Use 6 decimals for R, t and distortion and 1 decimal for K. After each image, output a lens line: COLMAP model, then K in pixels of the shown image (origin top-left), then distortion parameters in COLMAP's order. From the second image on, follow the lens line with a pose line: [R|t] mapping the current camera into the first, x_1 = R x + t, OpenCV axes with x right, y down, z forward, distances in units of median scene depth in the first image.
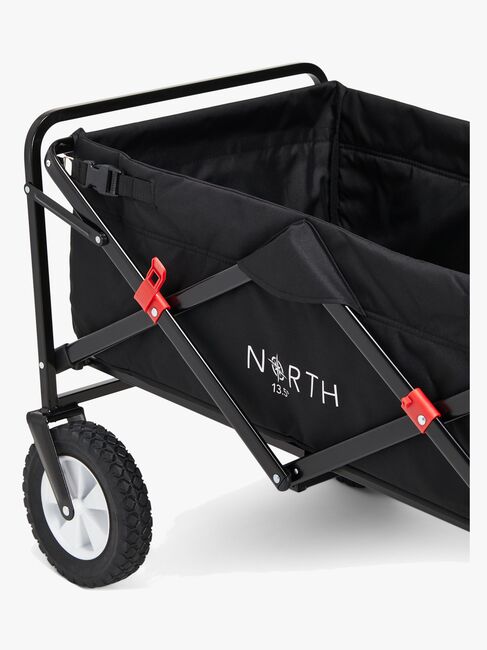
lens RADIAL K [[2465.8, 0, 243.5], [0, 2465.8, 325.0], [0, 0, 1]] dist [0.045914, 0.875498]
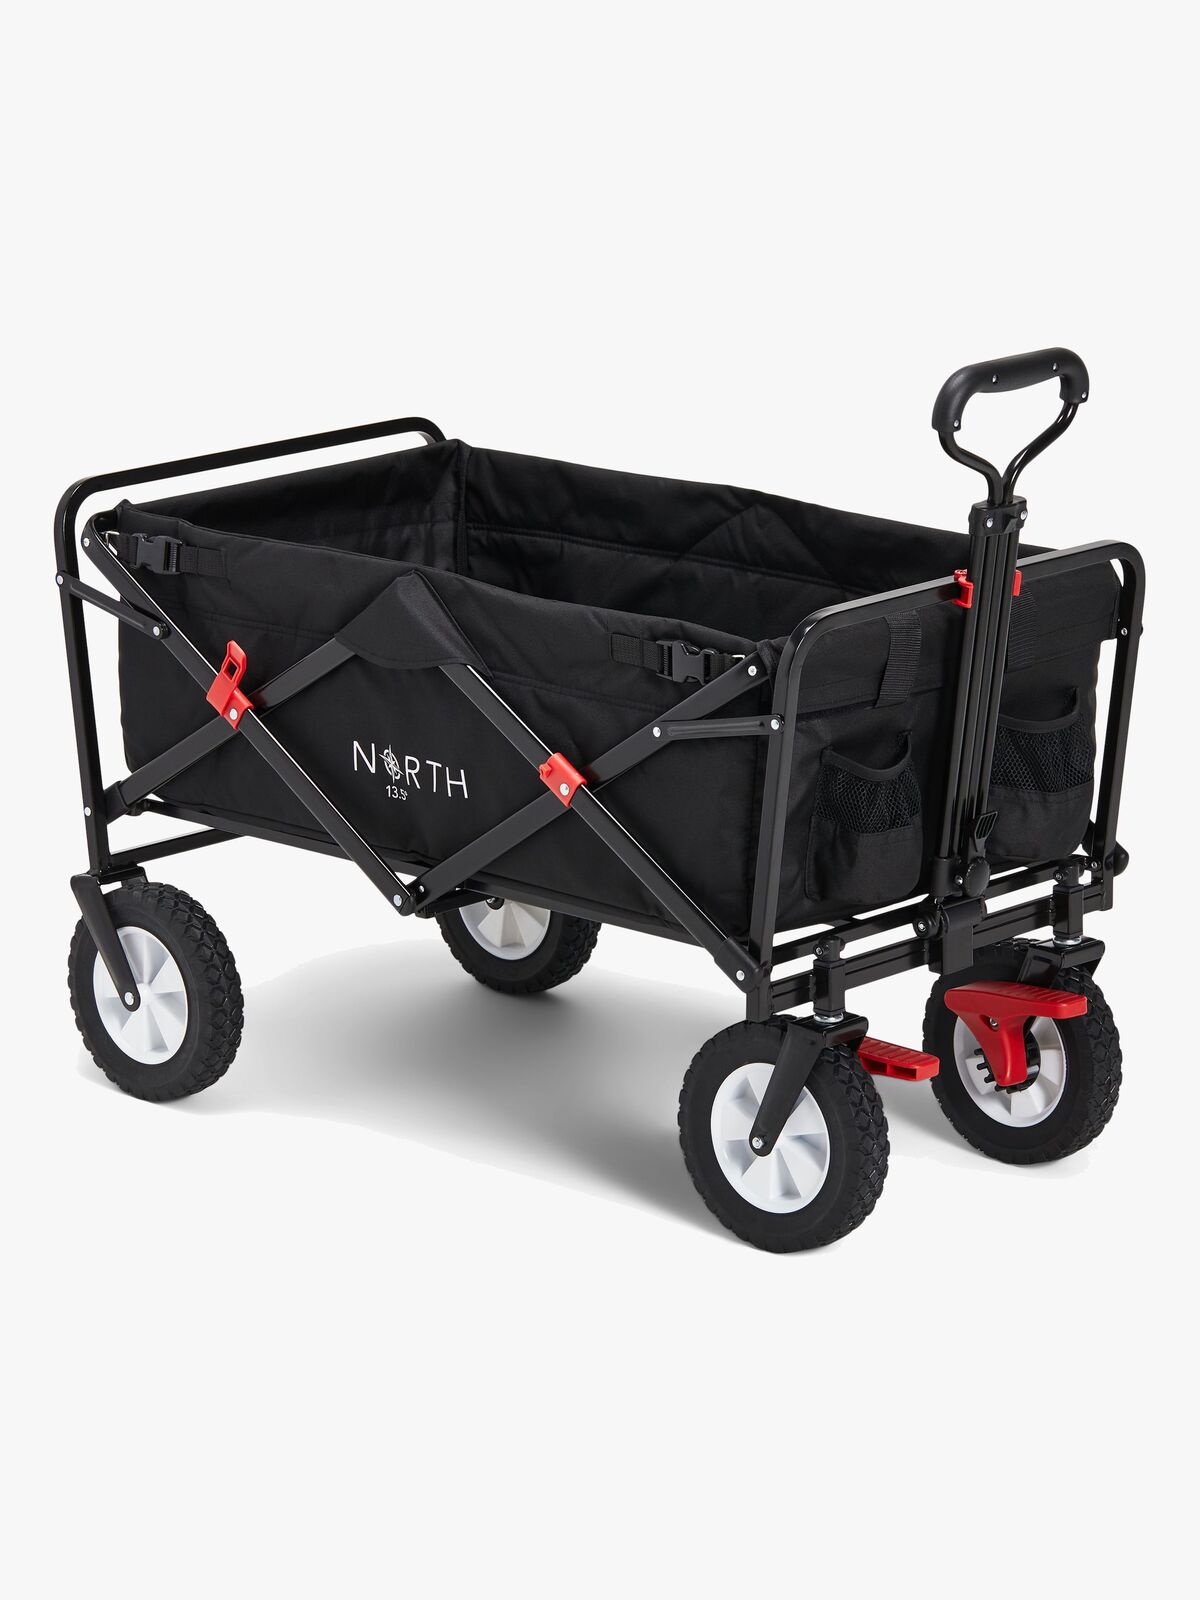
lens RADIAL K [[6069.8, 0, 600.0], [0, 6069.8, 800.0], [0, 0, 1]] dist [0.045914, 0.875498]
pose [[0.997797, -0.053585, 0.039107, 0.003334], [0.057144, 0.993700, -0.096414, 0.207927], [-0.033694, 0.098437, 0.994573, -0.898512]]
